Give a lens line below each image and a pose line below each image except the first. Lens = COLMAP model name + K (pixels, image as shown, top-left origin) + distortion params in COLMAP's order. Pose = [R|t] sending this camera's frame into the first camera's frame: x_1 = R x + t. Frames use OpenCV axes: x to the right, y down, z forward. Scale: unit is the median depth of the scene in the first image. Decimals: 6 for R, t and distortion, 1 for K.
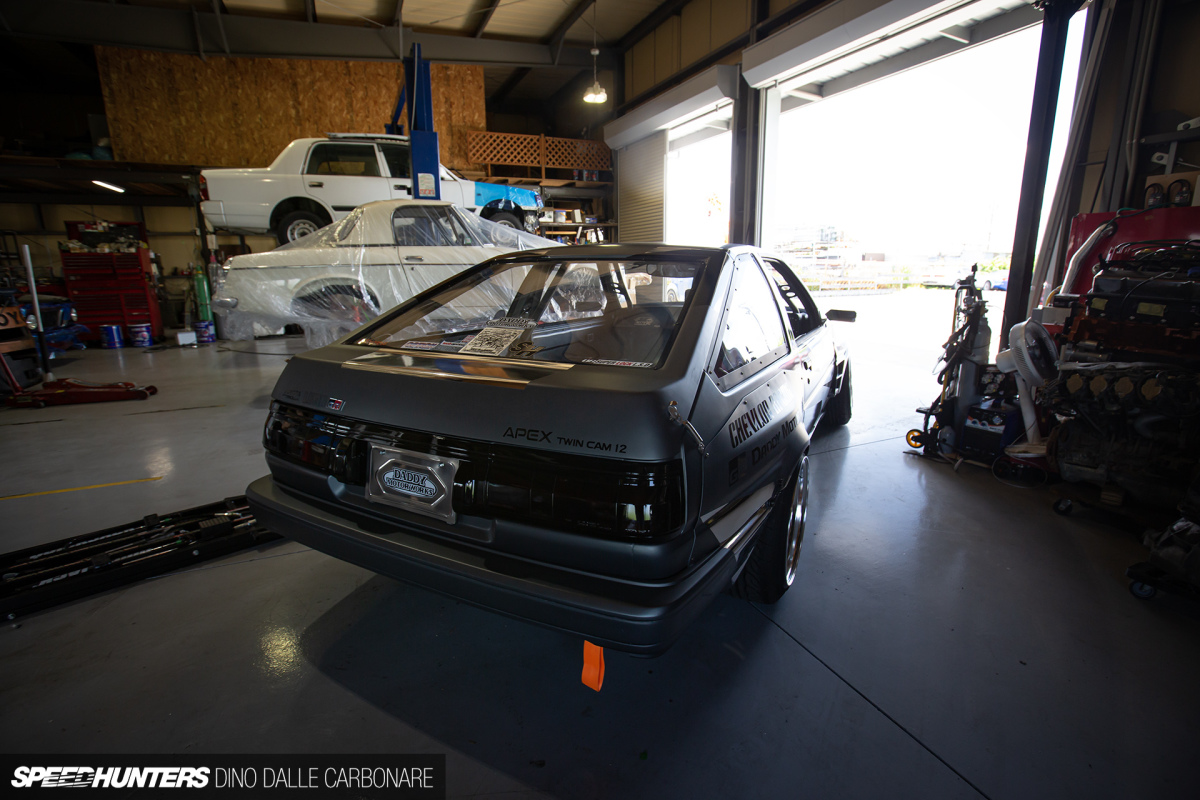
lens RADIAL K [[546.7, 0, 600.0], [0, 546.7, 400.0], [0, 0, 1]] dist [-0.023870, 0.001007]
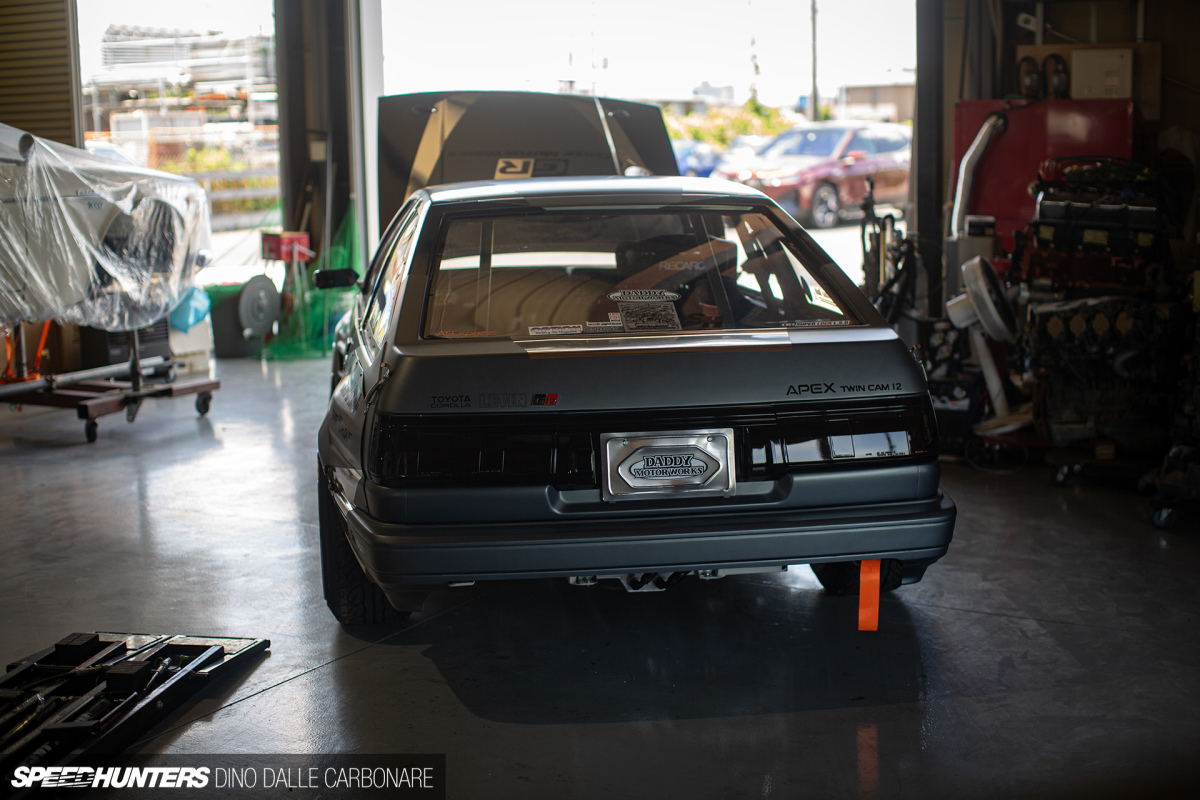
lens RADIAL K [[1725.3, 0, 600.2], [0, 1725.3, 417.7], [0, 0, 1]] dist [-0.125545, 0.005407]
pose [[0.812507, -0.104862, 0.573442, -1.247784], [0.147197, 0.988718, -0.027762, 0.078802], [-0.564061, 0.106965, 0.818776, -0.787924]]
